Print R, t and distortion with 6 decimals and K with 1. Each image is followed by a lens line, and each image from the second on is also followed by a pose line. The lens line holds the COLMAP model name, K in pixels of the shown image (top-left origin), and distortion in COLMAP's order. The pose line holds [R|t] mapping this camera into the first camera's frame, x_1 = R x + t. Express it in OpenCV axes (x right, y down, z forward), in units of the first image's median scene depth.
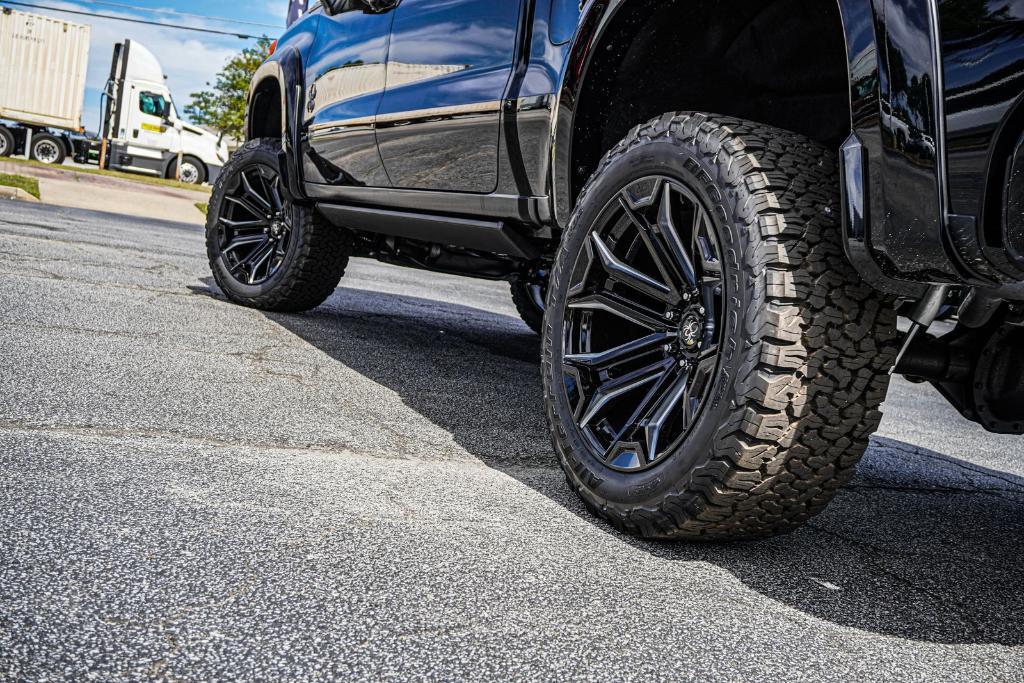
lens RADIAL K [[1270.4, 0, 512.0], [0, 1270.4, 341.5], [0, 0, 1]] dist [0.016063, -0.005147]
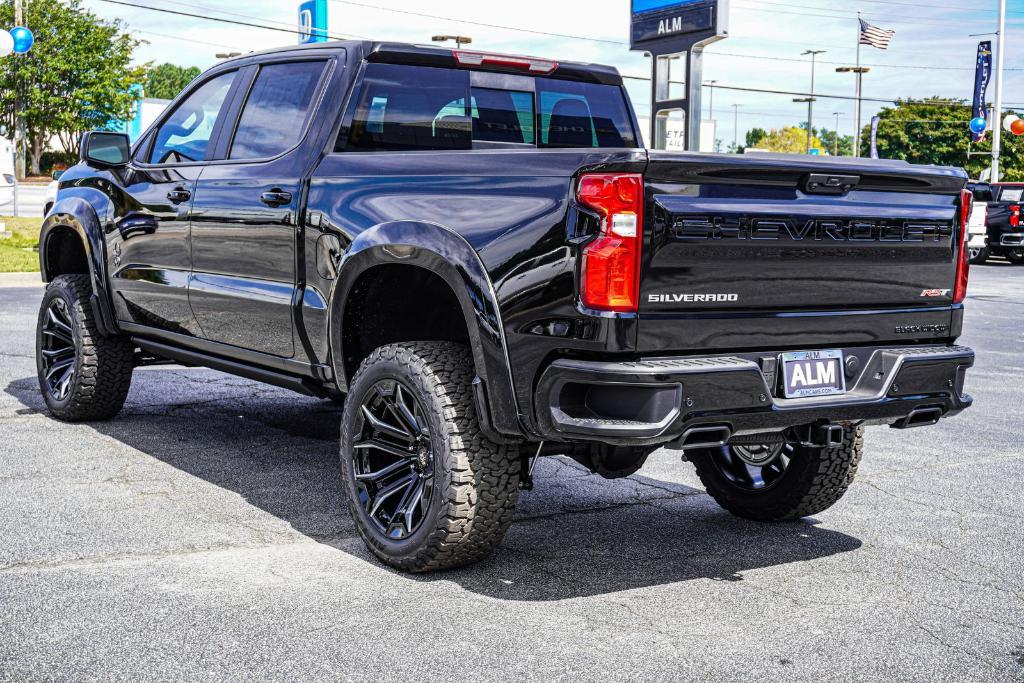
lens RADIAL K [[1634.3, 0, 512.0], [0, 1634.3, 341.5], [0, 0, 1]] dist [0.041222, -0.059473]
pose [[0.979985, -0.137640, 0.143820, -0.055884], [0.134998, 0.990450, 0.028018, -0.247918], [-0.146302, -0.008042, 0.989207, -1.511239]]
